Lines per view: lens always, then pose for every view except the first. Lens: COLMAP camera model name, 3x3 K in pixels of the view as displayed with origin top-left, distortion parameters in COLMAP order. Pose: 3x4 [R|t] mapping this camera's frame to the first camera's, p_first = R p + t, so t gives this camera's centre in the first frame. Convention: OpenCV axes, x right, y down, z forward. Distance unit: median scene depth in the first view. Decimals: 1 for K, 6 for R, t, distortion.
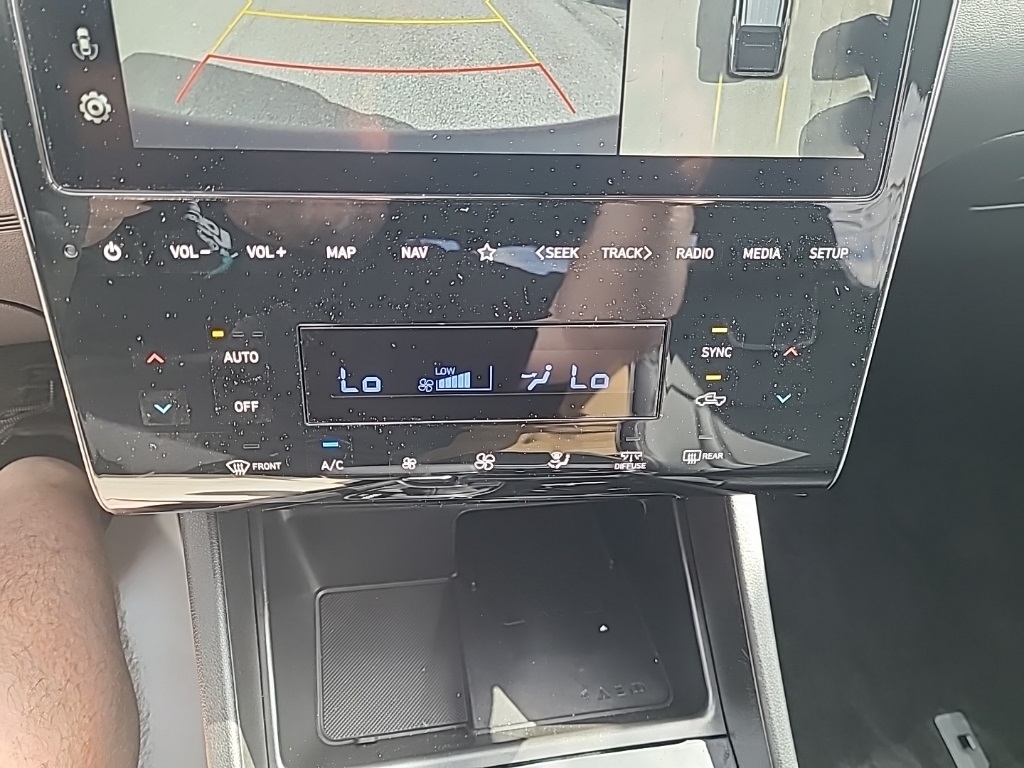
lens RADIAL K [[782.1, 0, 514.8], [0, 782.1, 375.7], [0, 0, 1]] dist [0.039403, -0.026084]
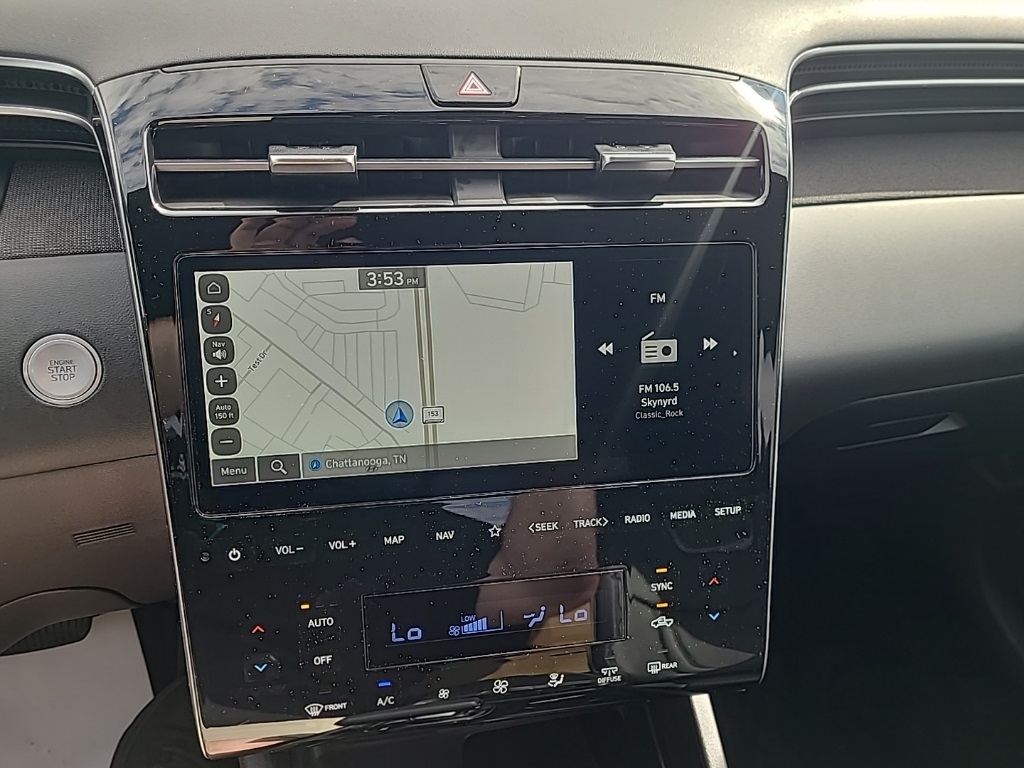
lens RADIAL K [[782.1, 0, 517.4], [0, 782.1, 377.5], [0, 0, 1]] dist [0.039403, -0.026084]
pose [[0.994917, -0.065285, 0.076672, -0.084015], [0.082616, 0.964511, -0.250784, -0.062616], [-0.057578, 0.255843, 0.965002, -0.446939]]
